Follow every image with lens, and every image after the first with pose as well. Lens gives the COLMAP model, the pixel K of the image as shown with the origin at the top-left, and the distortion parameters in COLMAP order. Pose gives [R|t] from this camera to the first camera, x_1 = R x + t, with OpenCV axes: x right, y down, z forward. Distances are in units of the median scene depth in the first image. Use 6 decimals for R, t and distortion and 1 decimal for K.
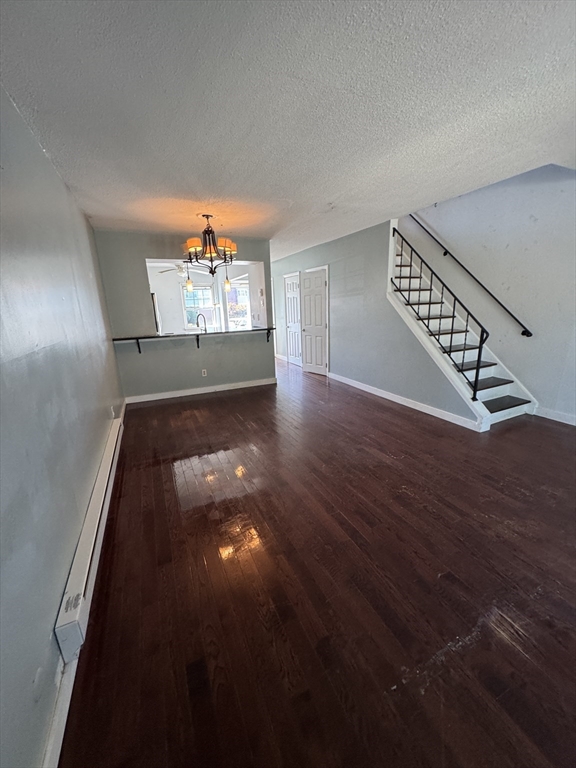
lens RADIAL K [[304.1, 0, 289.5], [0, 304.1, 384.9], [0, 0, 1]] dist [0.000382, 0.000075]
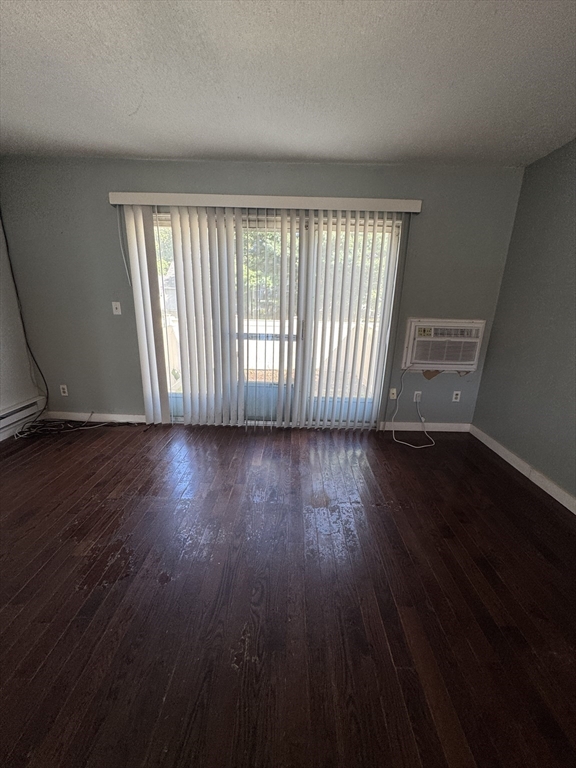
lens RADIAL K [[304.1, 0, 288.3], [0, 304.1, 383.6], [0, 0, 1]] dist [0.000382, 0.000075]
pose [[-0.901642, -0.113888, 0.417218, 0.109525], [0.108035, 0.874809, 0.472269, -0.215971], [-0.418772, 0.470892, -0.776461, 0.840738]]
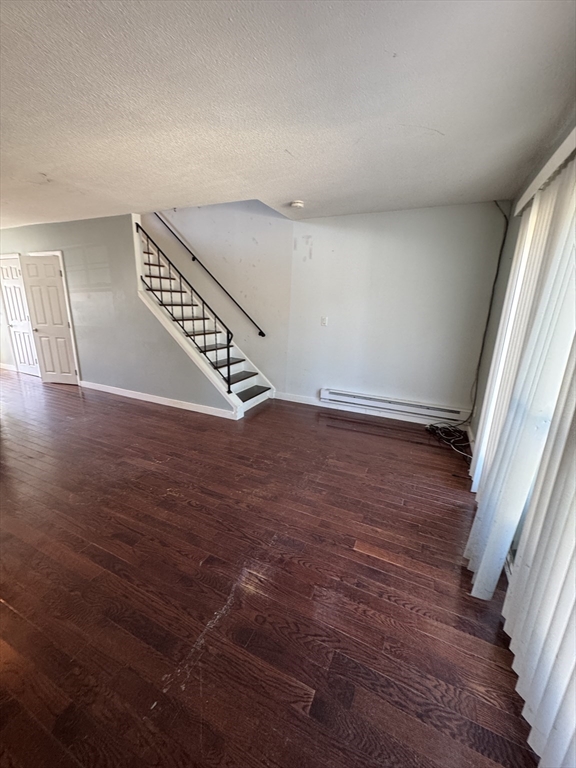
lens RADIAL K [[304.1, 0, 288.4], [0, 304.1, 384.9], [0, 0, 1]] dist [0.000382, 0.000075]
pose [[0.765127, -0.107936, 0.634768, 0.060990], [0.109019, 0.993332, 0.037498, 0.001711], [-0.634583, 0.040511, 0.771793, -0.017396]]
